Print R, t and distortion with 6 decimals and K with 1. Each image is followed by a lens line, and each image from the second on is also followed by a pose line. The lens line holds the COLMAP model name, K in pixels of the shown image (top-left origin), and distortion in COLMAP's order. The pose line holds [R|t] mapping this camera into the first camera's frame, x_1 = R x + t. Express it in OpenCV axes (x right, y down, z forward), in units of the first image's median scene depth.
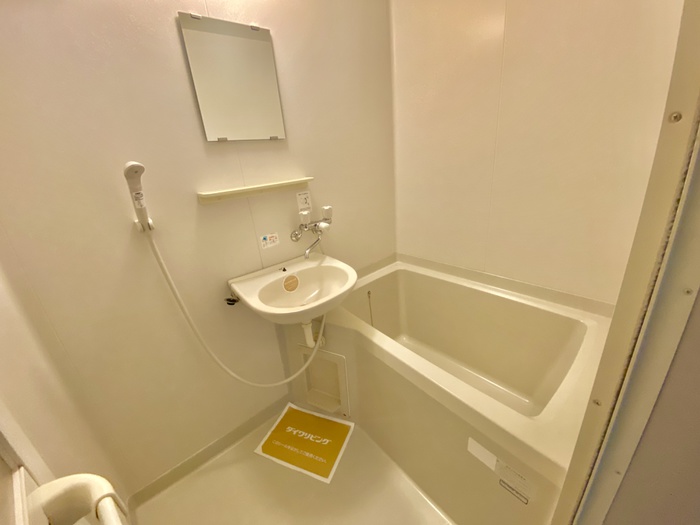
lens RADIAL K [[278.3, 0, 350.0], [0, 278.3, 262.5], [0, 0, 1]] dist [0.029520, -0.022805]
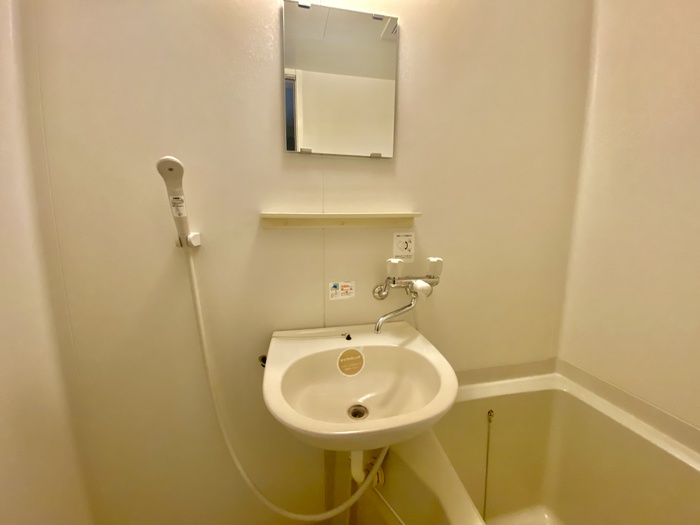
lens RADIAL K [[278.3, 0, 350.0], [0, 278.3, 262.5], [0, 0, 1]] dist [0.029520, -0.022805]
pose [[0.864491, 0.163466, -0.475325, 0.057076], [-0.253345, 0.958444, -0.131157, -0.059151], [0.434132, 0.233805, 0.869979, 0.370955]]
